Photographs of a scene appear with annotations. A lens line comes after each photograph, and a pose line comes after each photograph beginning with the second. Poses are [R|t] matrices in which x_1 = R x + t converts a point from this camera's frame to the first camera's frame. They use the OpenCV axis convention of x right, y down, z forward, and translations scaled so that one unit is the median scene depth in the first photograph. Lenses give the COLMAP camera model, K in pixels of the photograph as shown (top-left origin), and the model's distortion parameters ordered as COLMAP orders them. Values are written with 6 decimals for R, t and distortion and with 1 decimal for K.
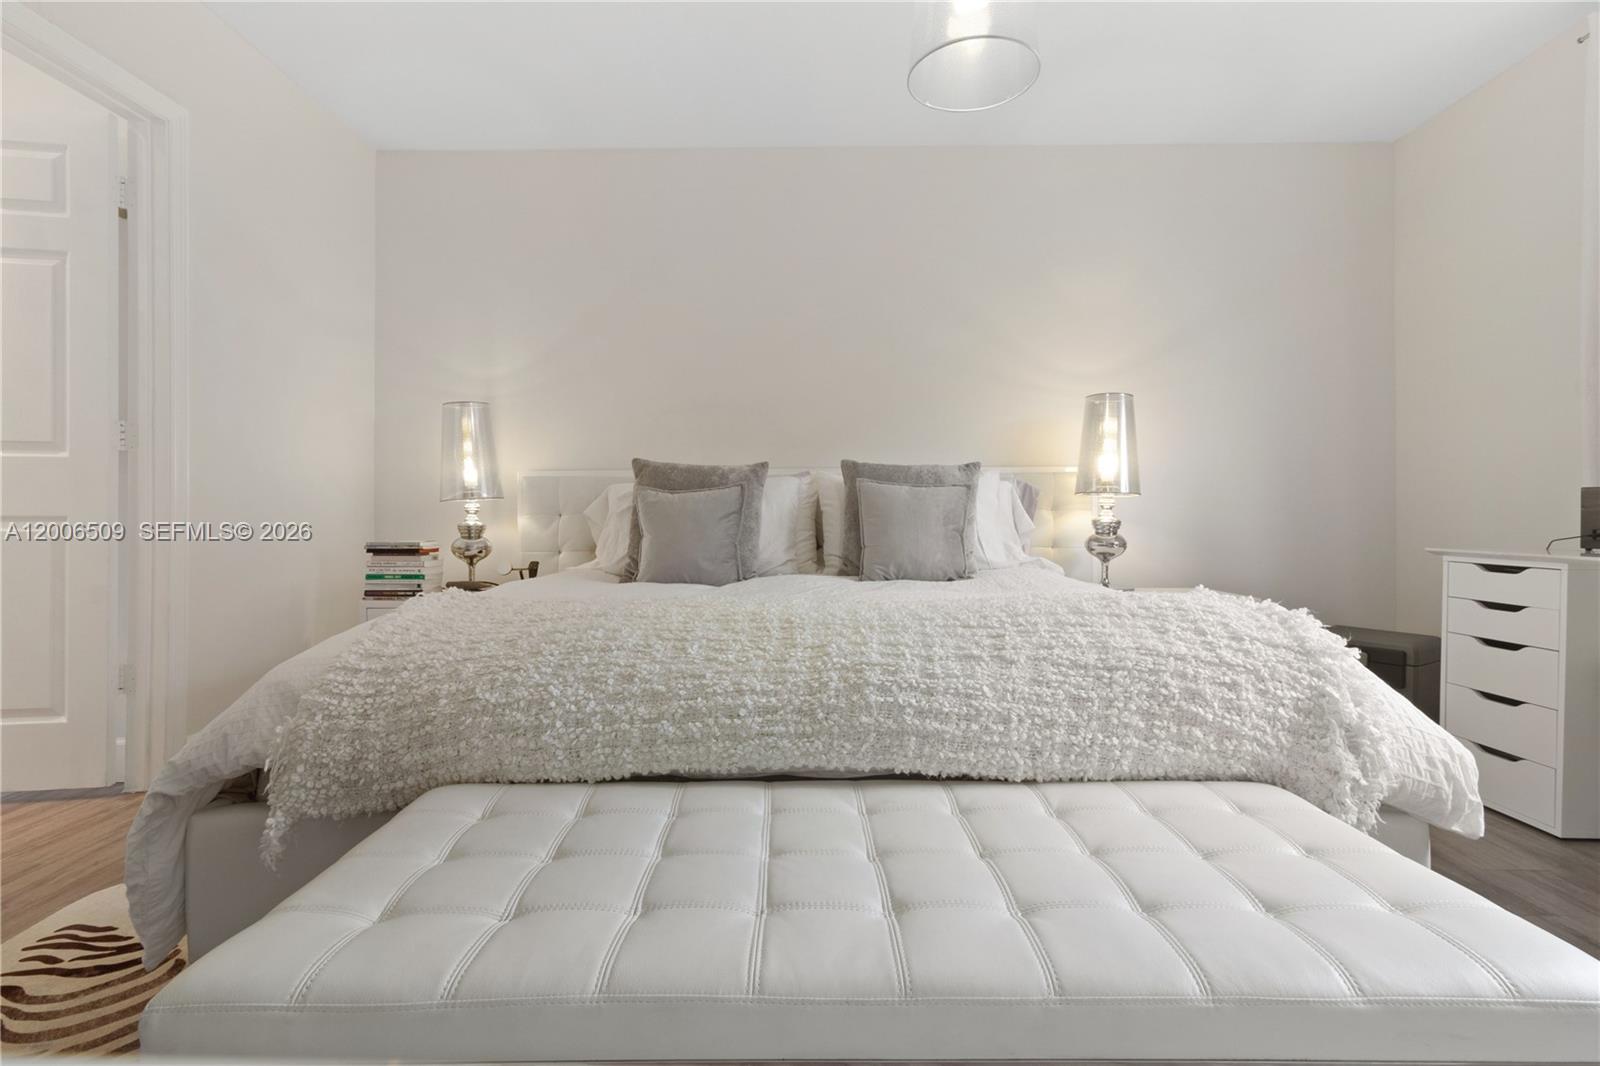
lens RADIAL K [[754.9, 0, 795.3], [0, 754.9, 527.0], [0, 0, 1]] dist [0.003062, 0.001739]
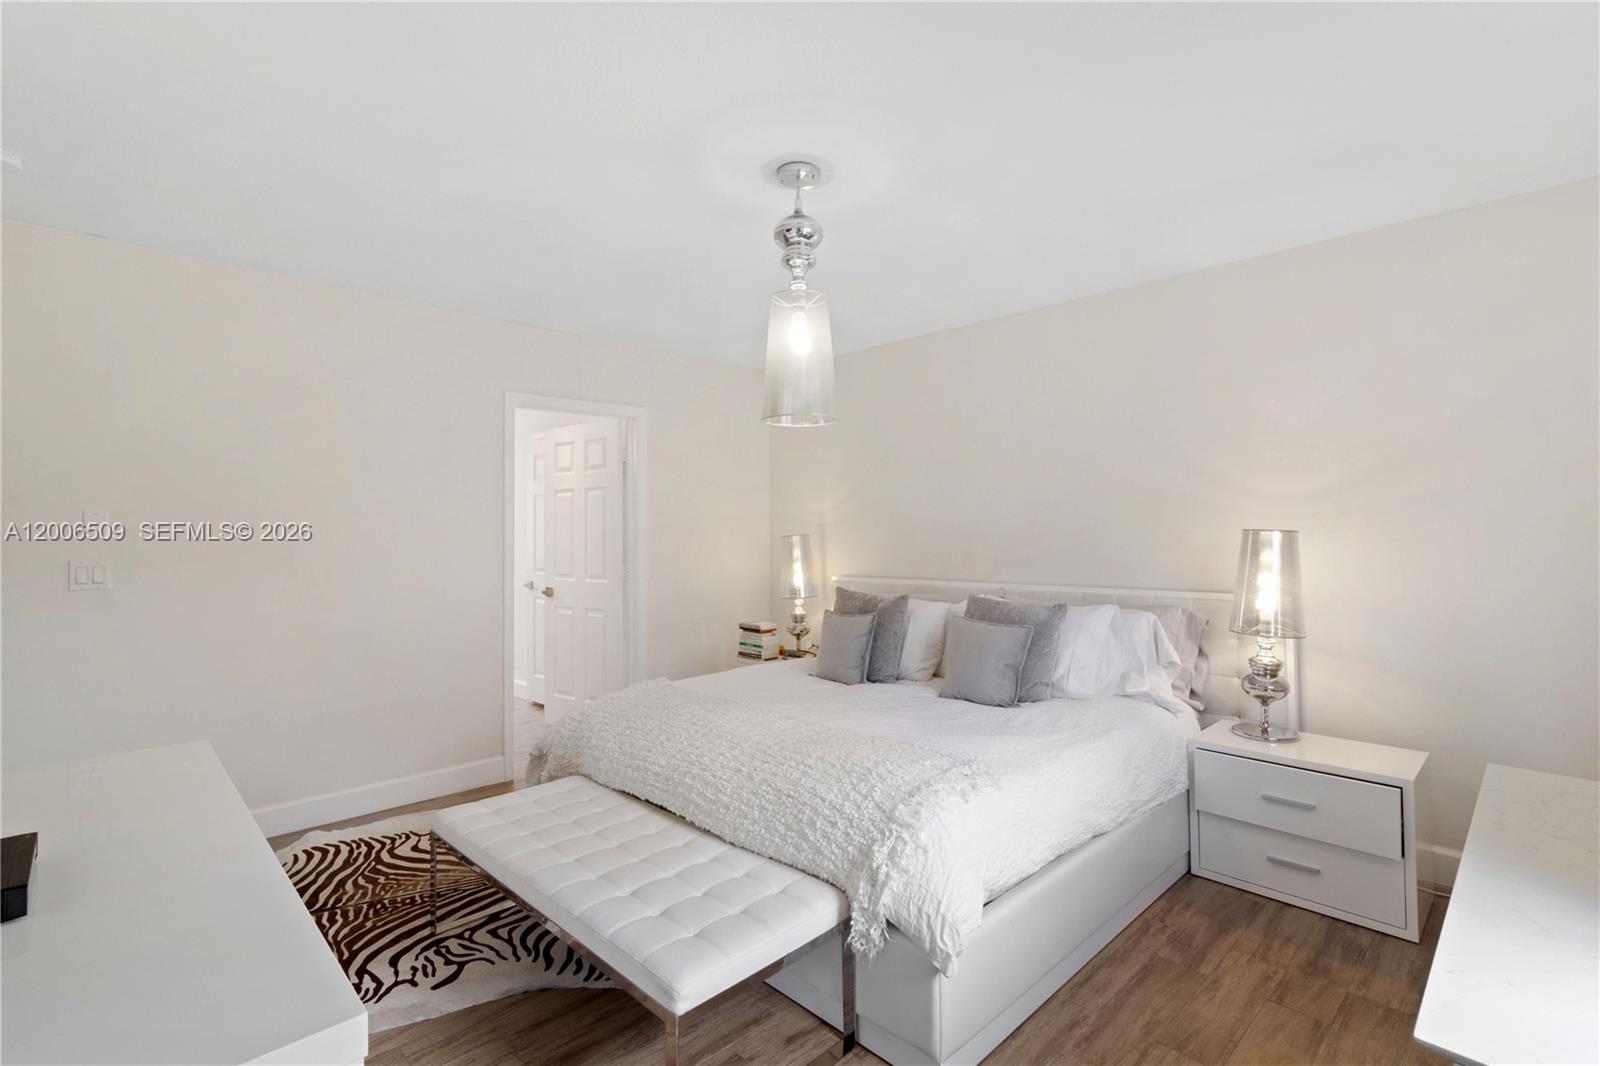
lens RADIAL K [[754.9, 0, 811.7], [0, 754.9, 530.7], [0, 0, 1]] dist [0.003062, 0.001739]
pose [[0.712005, 0.000582, -0.702175, 0.722297], [-0.005748, 0.999971, -0.005000, -0.176908], [0.702151, 0.007597, 0.711987, -0.082798]]
